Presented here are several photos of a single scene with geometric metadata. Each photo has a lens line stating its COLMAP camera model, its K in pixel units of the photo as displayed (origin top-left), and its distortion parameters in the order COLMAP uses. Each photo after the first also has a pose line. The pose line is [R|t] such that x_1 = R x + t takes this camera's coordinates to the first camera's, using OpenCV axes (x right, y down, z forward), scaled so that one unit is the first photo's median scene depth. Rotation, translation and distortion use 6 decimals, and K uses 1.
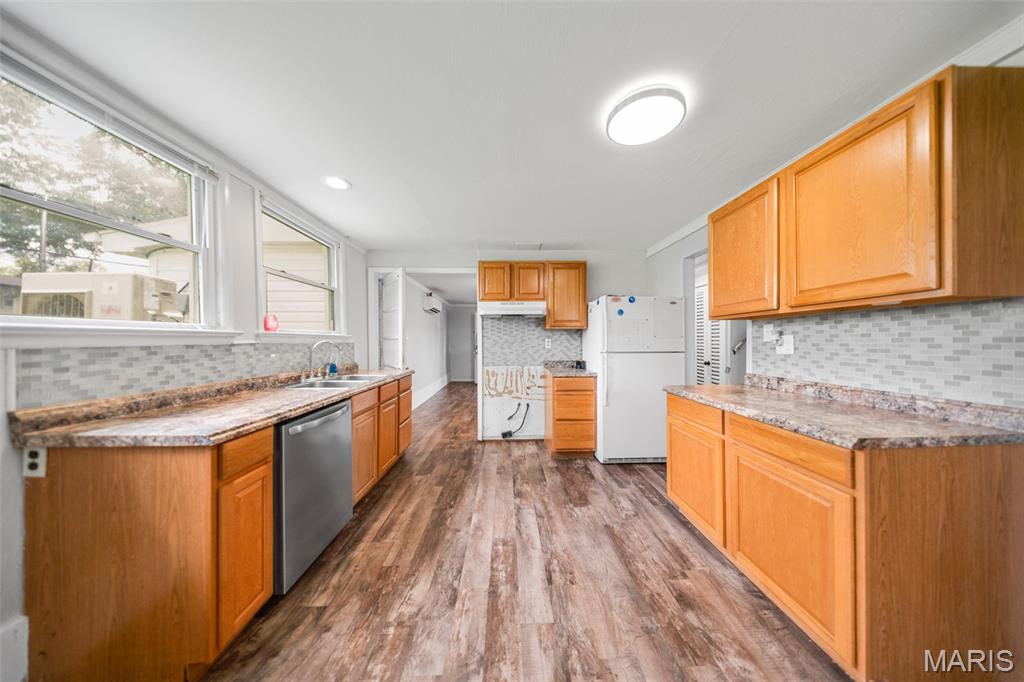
lens RADIAL K [[311.4, 0, 516.9], [0, 311.4, 344.8], [0, 0, 1]] dist [-0.000731, -0.000089]
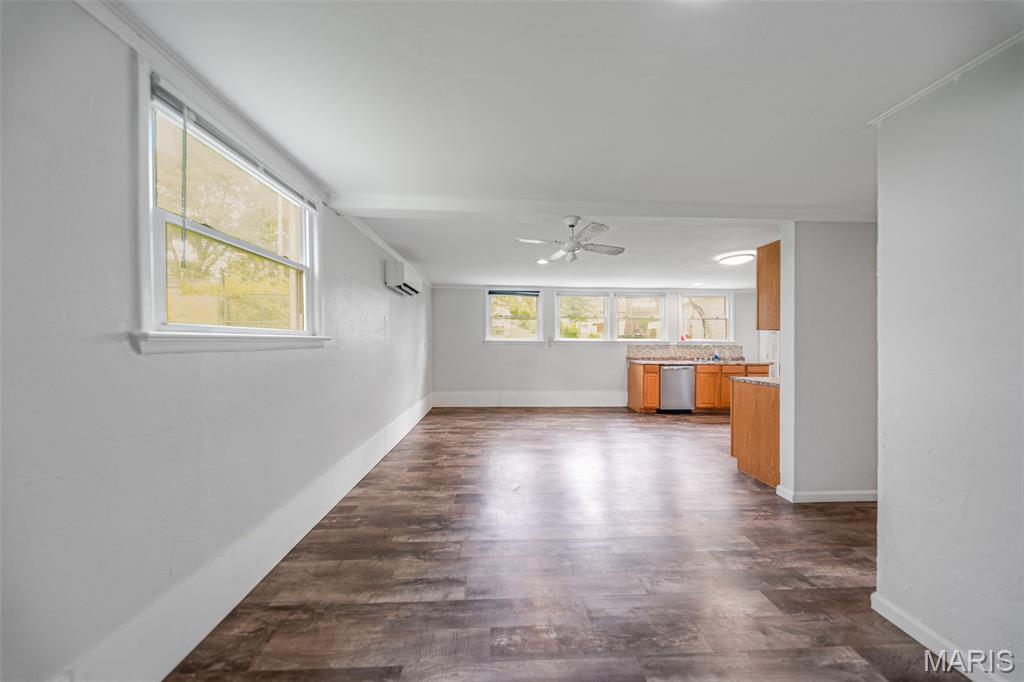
lens RADIAL K [[311.4, 0, 516.9], [0, 311.4, 344.8], [0, 0, 1]] dist [-0.000731, -0.000089]
pose [[0.032205, 0.012774, -0.999400, 2.614904], [-0.025483, 0.999604, 0.011955, -0.001355], [0.999156, 0.025083, 0.032518, -0.784176]]
